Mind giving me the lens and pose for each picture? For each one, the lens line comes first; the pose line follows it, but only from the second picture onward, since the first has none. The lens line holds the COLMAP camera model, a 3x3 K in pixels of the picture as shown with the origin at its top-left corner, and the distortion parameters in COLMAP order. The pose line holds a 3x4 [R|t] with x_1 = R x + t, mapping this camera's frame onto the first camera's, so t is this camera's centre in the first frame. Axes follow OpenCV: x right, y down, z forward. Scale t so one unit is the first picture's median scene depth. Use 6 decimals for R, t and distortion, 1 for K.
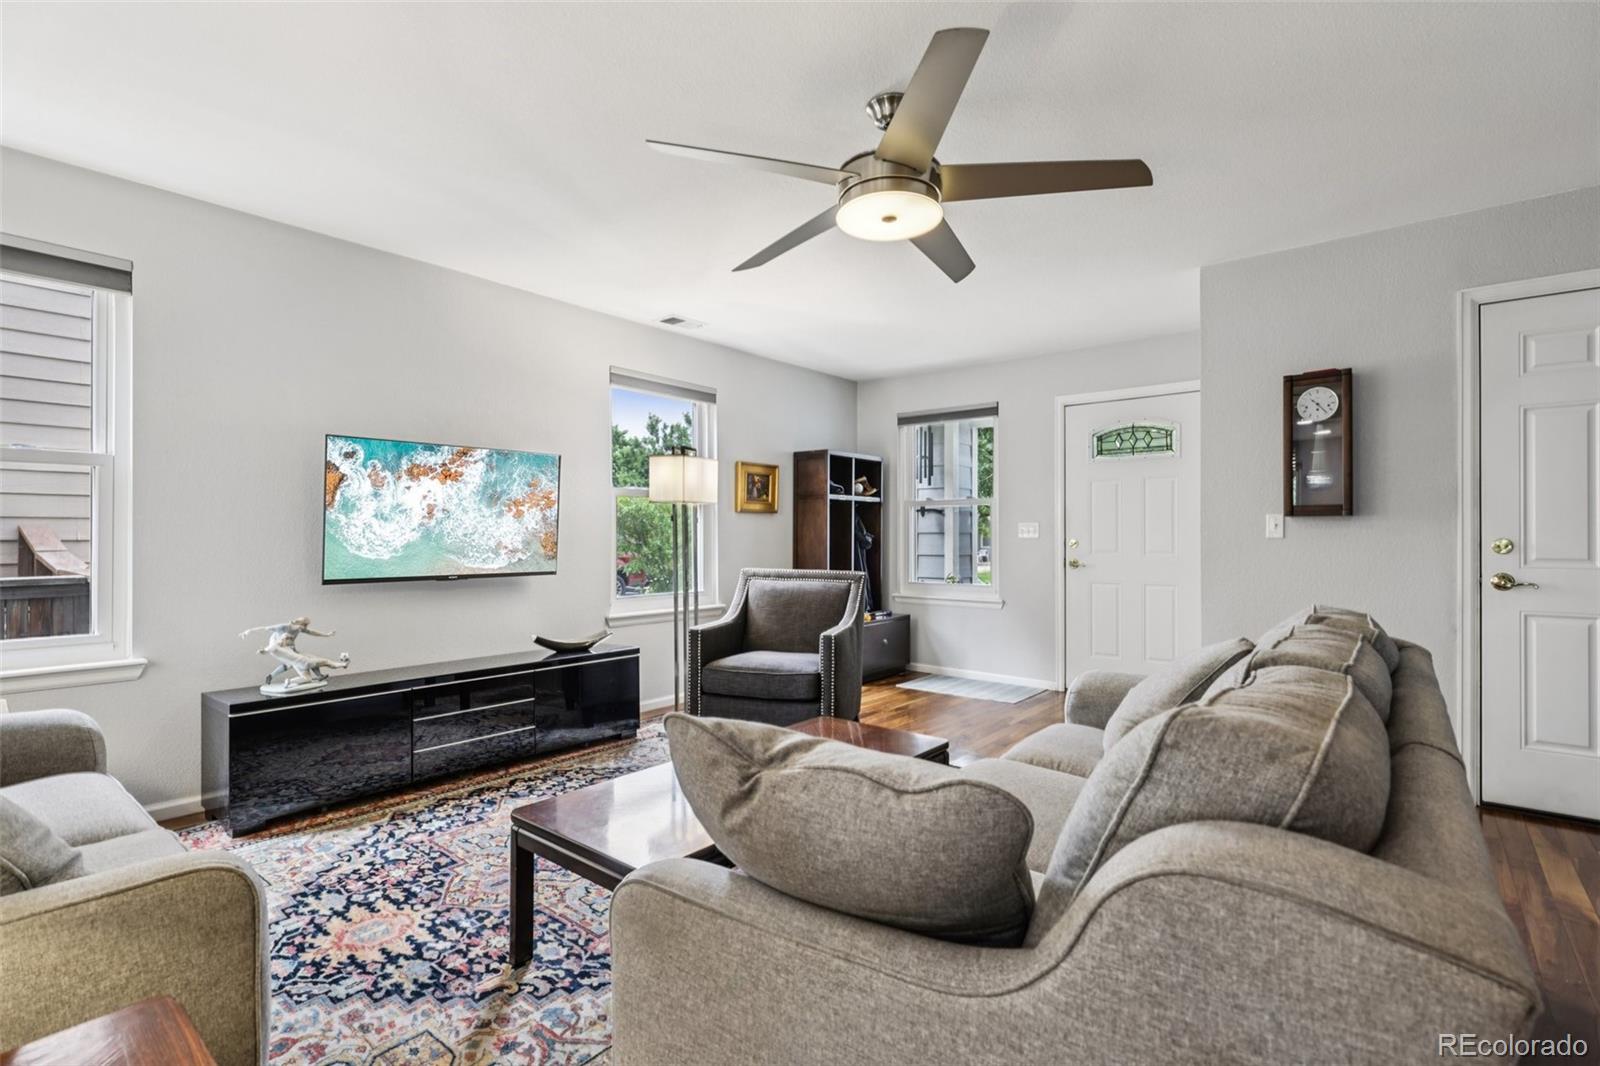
lens RADIAL K [[743.7, 0, 800.0], [0, 743.7, 533.0], [0, 0, 1]] dist [-0.000026, 0.000598]
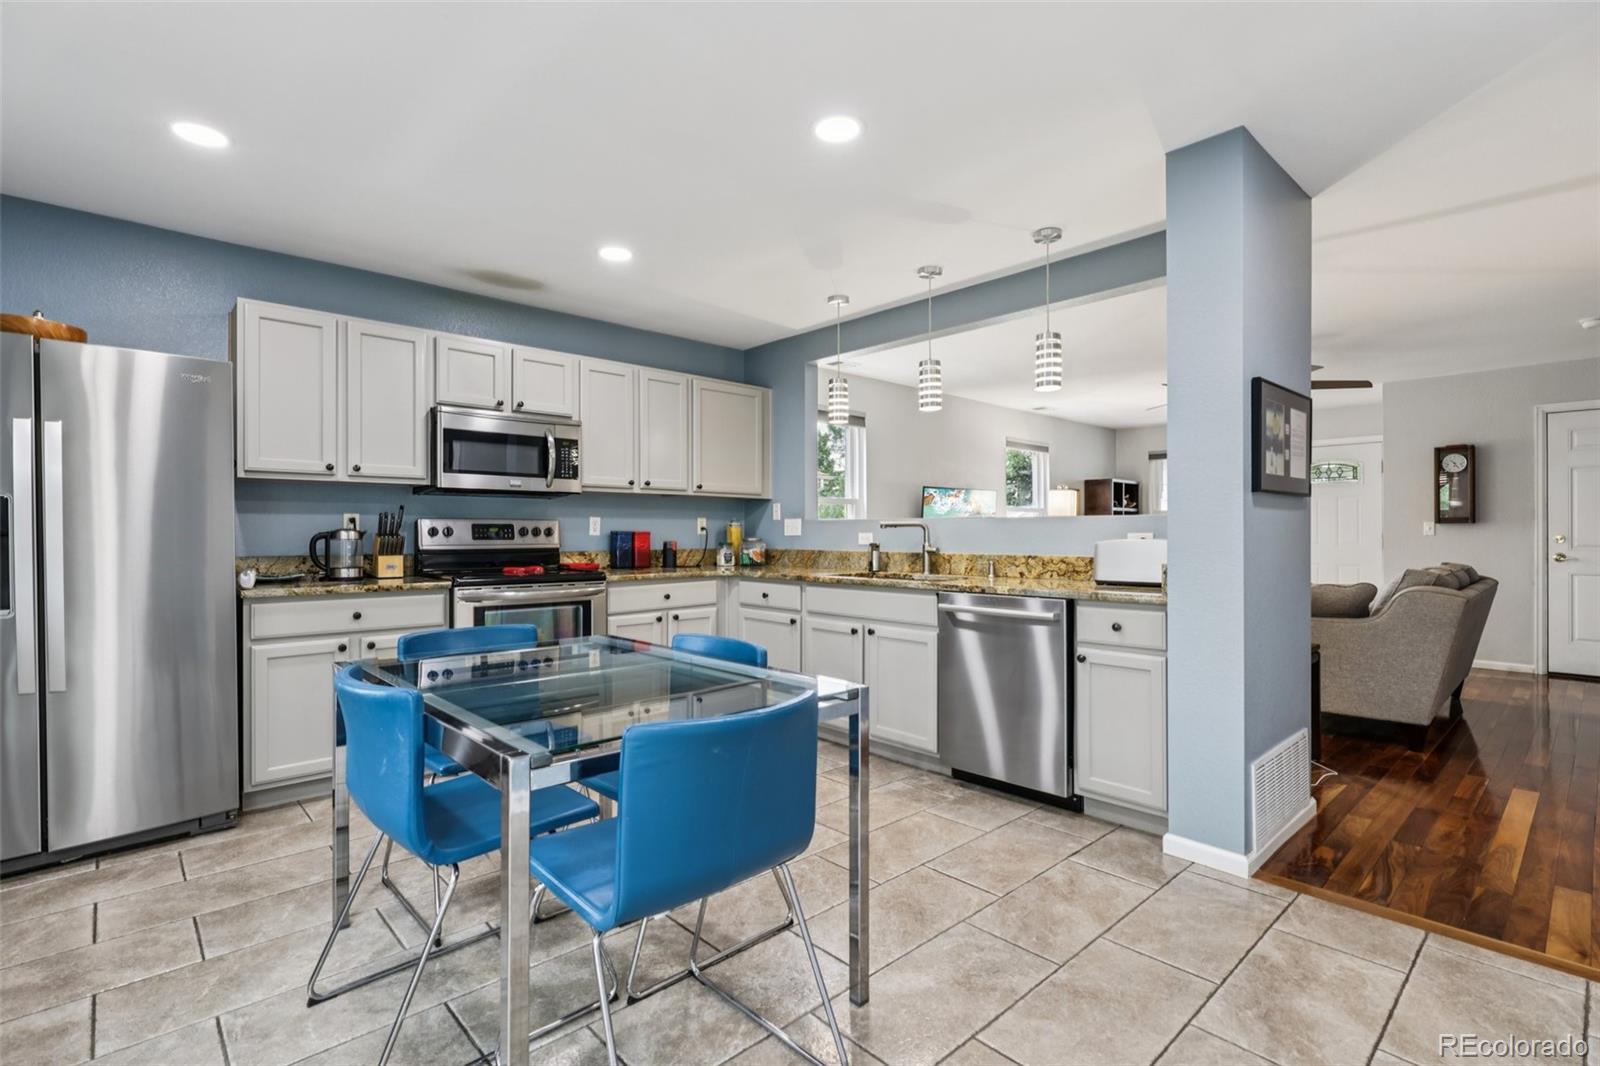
lens RADIAL K [[743.7, 0, 800.0], [0, 743.7, 533.0], [0, 0, 1]] dist [-0.000026, 0.000598]
pose [[0.990900, -0.001890, -0.134585, -0.733690], [0.002170, 0.999996, 0.001935, -0.005886], [0.134581, -0.002209, 0.990900, -1.154670]]
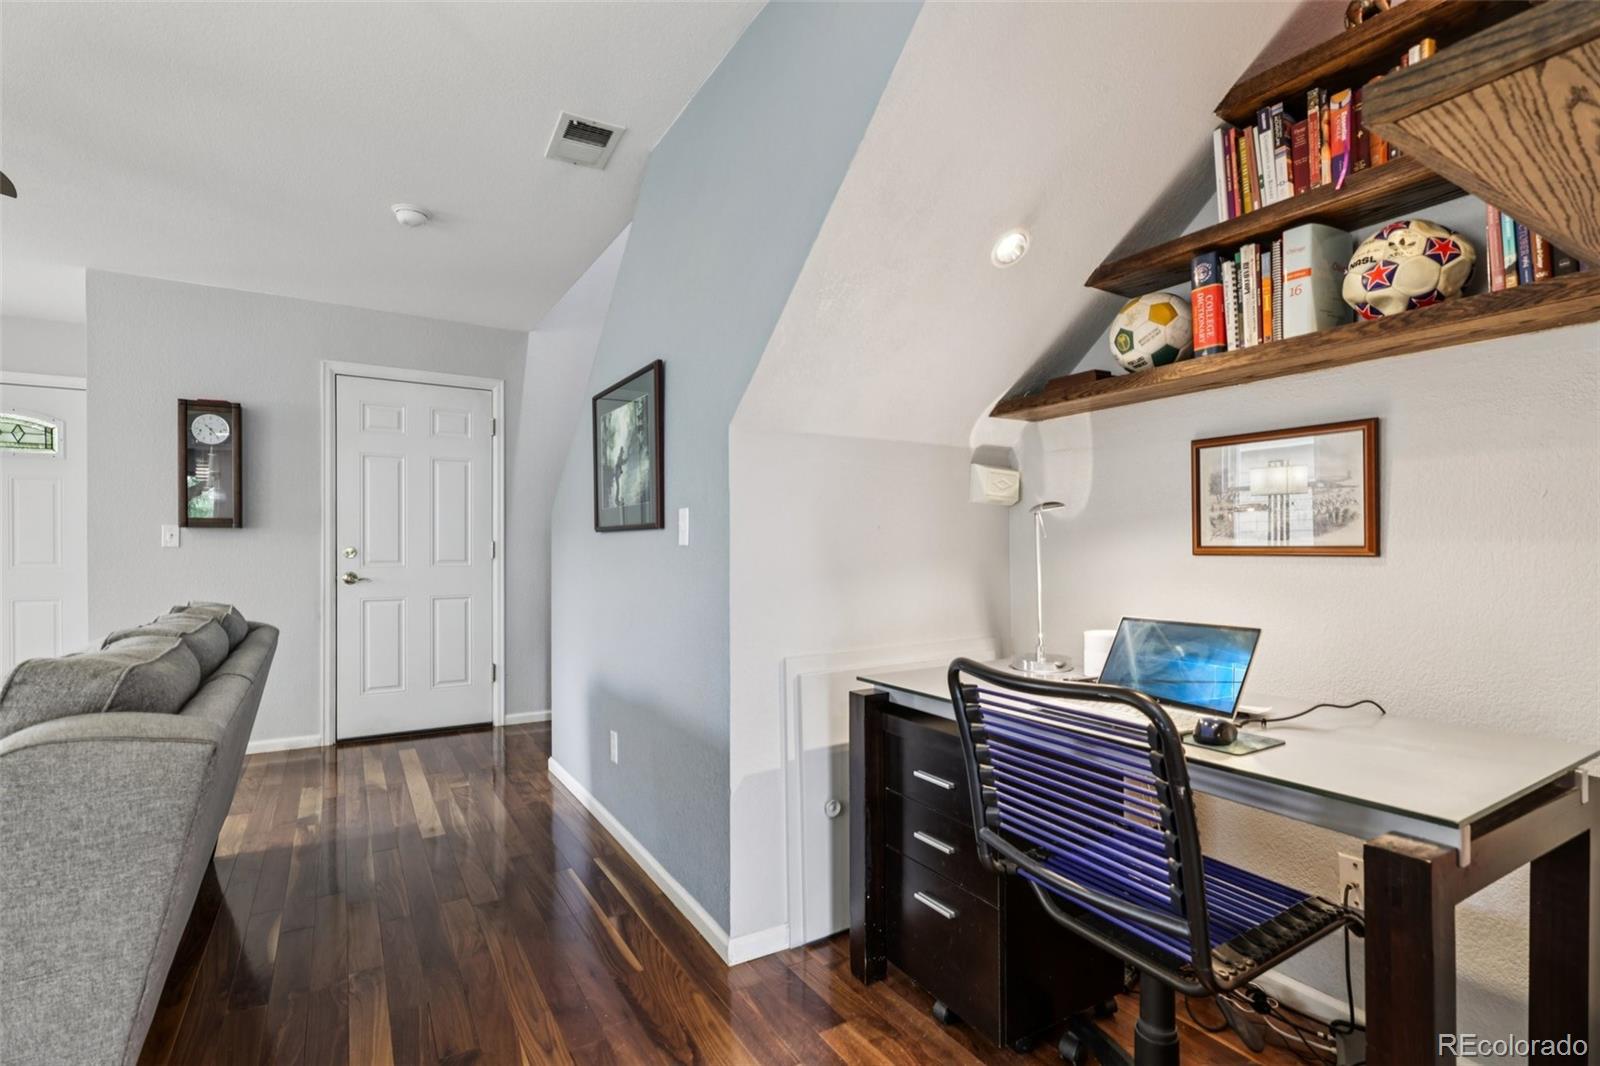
lens RADIAL K [[755.7, 0, 803.6], [0, 755.7, 547.1], [0, 0, 1]] dist [-0.000954, -0.000255]
pose [[0.326178, -0.002617, 0.945305, -0.107843], [-0.003706, 0.999985, 0.004047, -0.001266], [-0.945301, -0.004823, 0.326163, -0.251645]]
